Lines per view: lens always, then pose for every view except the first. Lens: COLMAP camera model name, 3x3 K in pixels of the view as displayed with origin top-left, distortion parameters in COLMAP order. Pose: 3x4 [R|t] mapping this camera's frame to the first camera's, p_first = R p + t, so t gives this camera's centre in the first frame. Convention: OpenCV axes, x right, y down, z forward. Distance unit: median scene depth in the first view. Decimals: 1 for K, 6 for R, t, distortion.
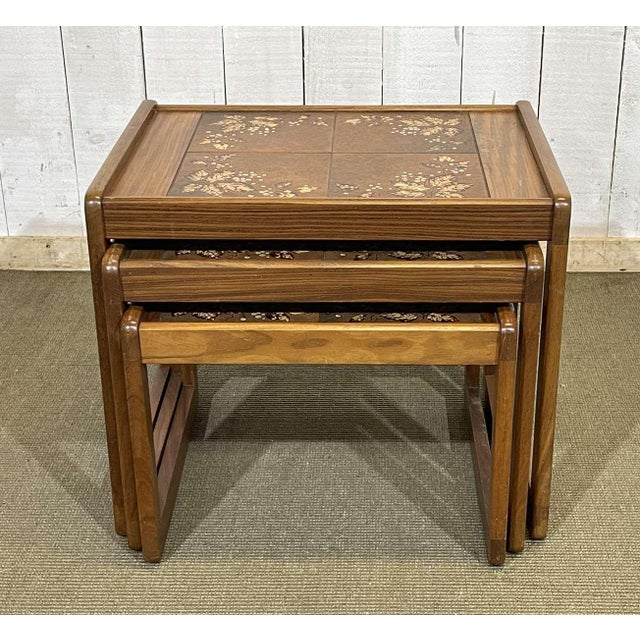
lens RADIAL K [[1251.5, 0, 335.5], [0, 1251.5, 341.0], [0, 0, 1]] dist [0.139673, -0.192694]
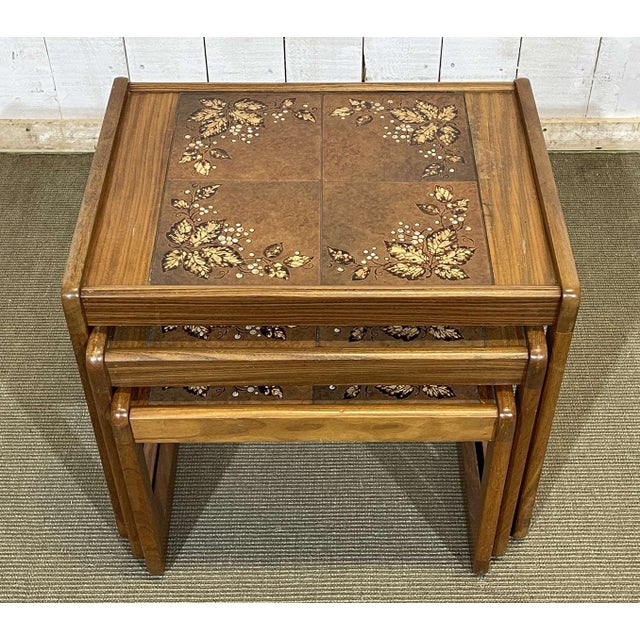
lens RADIAL K [[1051.6, 0, 326.9], [0, 1051.6, 337.6], [0, 0, 1]] dist [0.155261, -0.509571]
pose [[0.999663, -0.015126, 0.021073, -0.018572], [0.006923, 0.938486, 0.345247, -0.336706], [-0.024999, -0.344985, 0.938275, 0.236150]]
